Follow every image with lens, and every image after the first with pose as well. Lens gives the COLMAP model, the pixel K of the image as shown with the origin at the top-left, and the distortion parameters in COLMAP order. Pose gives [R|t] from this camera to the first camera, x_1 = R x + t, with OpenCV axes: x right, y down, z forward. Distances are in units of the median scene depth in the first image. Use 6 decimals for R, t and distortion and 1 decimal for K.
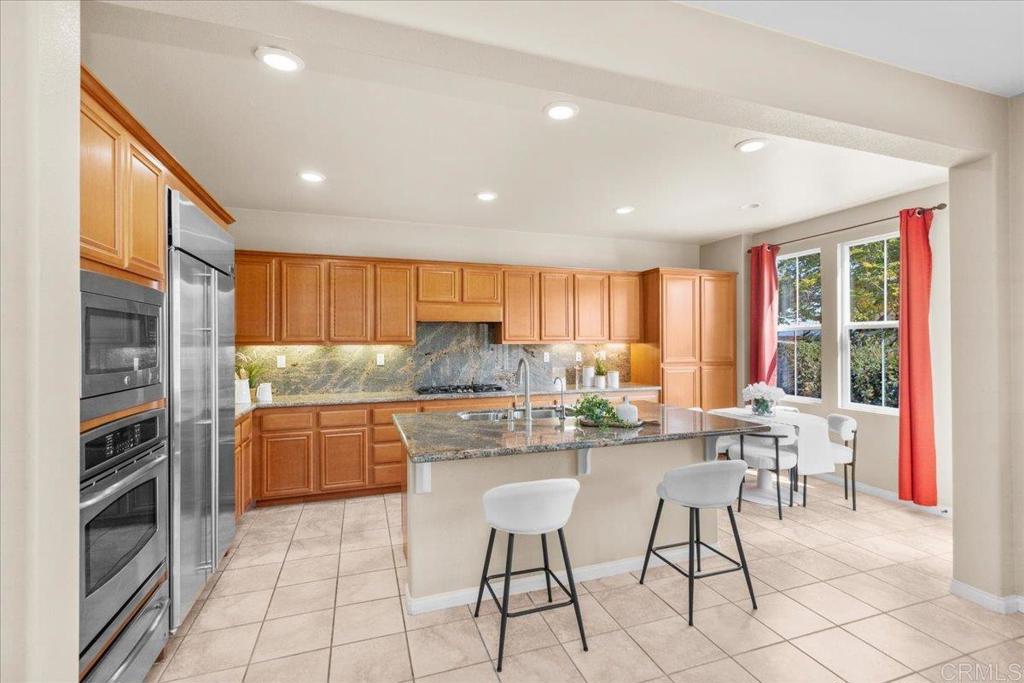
lens RADIAL K [[462.9, 0, 519.3], [0, 462.9, 339.2], [0, 0, 1]] dist [0.011140, -0.002275]
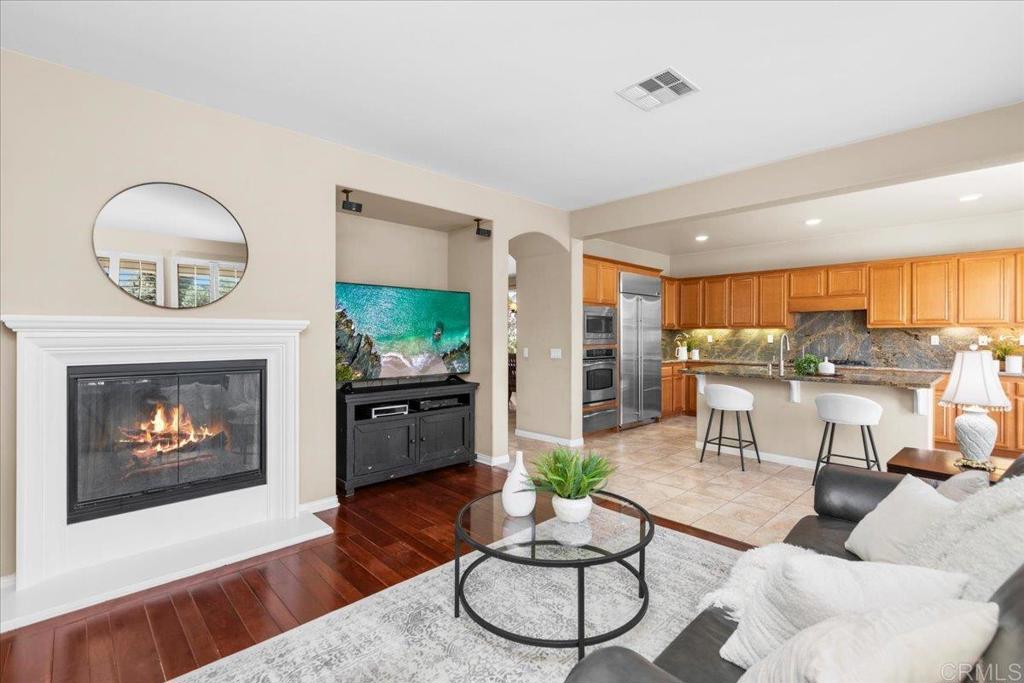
lens RADIAL K [[462.9, 0, 517.9], [0, 462.9, 332.7], [0, 0, 1]] dist [0.011140, -0.002275]
pose [[0.415856, -0.000364, -0.909431, 0.745141], [-0.000753, 0.999999, -0.000744, 0.027693], [0.909430, 0.000994, 0.415855, -0.355354]]
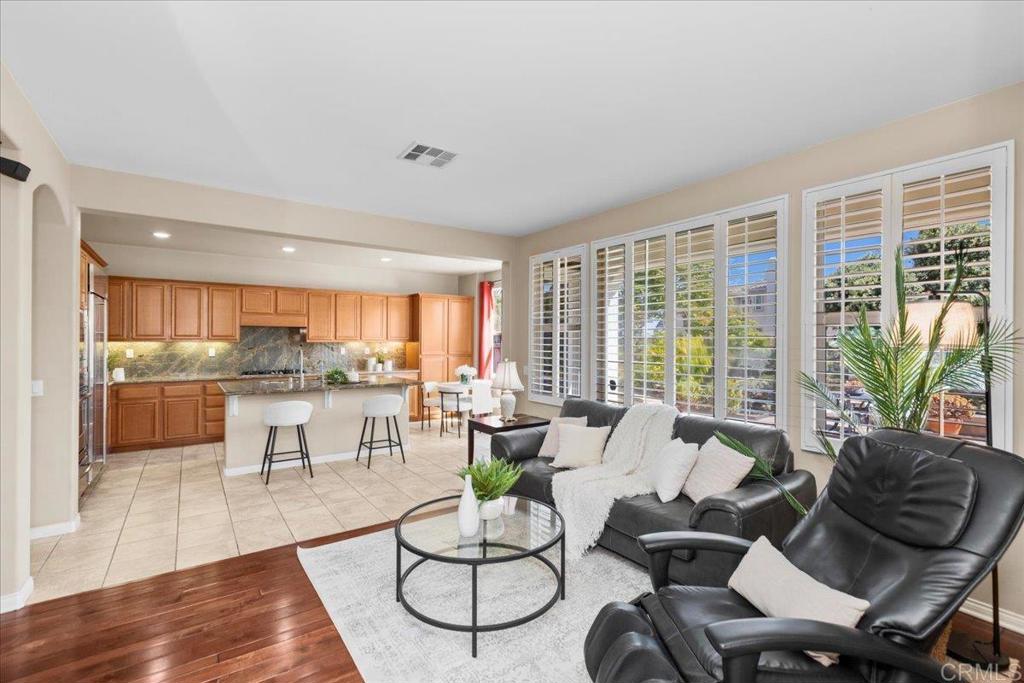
lens RADIAL K [[462.9, 0, 518.3], [0, 462.9, 341.7], [0, 0, 1]] dist [0.011140, -0.002275]
pose [[0.961369, 0.006068, 0.275194, 0.223446], [-0.007447, 0.999964, 0.003966, -0.001458], [-0.275161, -0.005862, 0.961380, -0.665465]]
